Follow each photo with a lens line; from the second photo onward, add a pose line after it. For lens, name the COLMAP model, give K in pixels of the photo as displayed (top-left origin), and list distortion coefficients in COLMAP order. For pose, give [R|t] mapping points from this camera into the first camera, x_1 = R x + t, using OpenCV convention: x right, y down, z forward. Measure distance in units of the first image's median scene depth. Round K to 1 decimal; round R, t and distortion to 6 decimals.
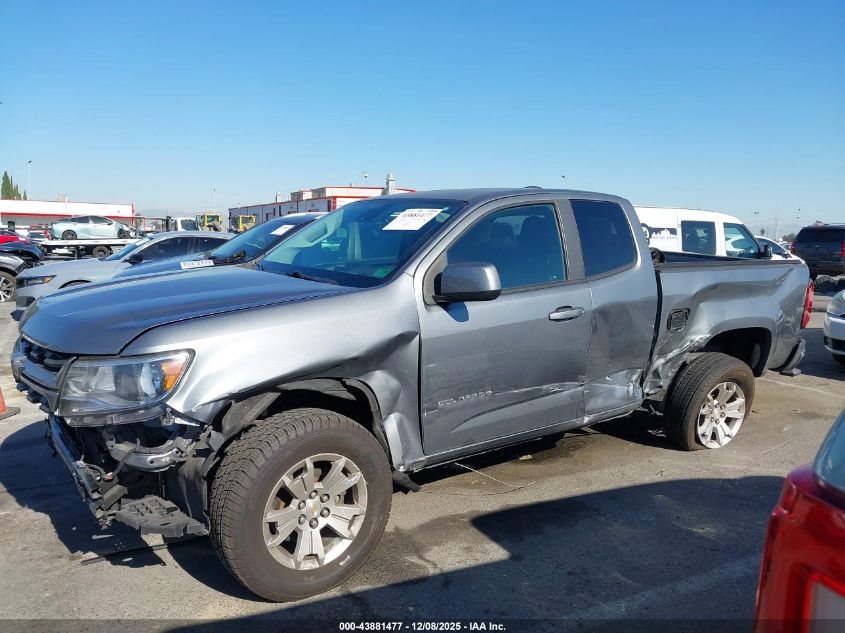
lens RADIAL K [[643.5, 0, 417.1], [0, 643.5, 316.6], [0, 0, 1]] dist [0.043276, -0.073205]
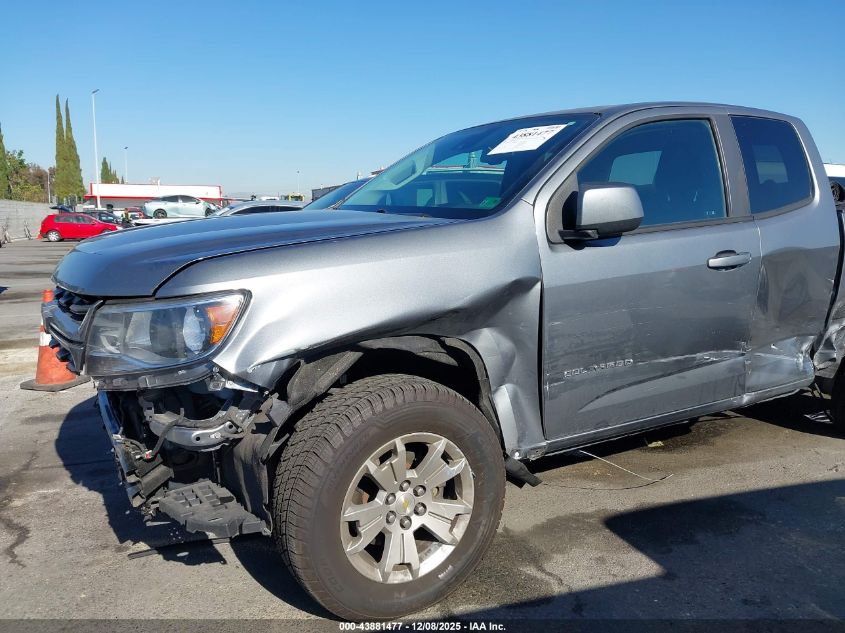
lens RADIAL K [[643.5, 0, 417.1], [0, 643.5, 316.6], [0, 0, 1]] dist [0.043276, -0.073205]
pose [[0.992408, 0.003865, -0.122932, -0.048476], [-0.000168, 0.999548, 0.030063, 0.046968], [0.122993, -0.029814, 0.991960, 0.225738]]
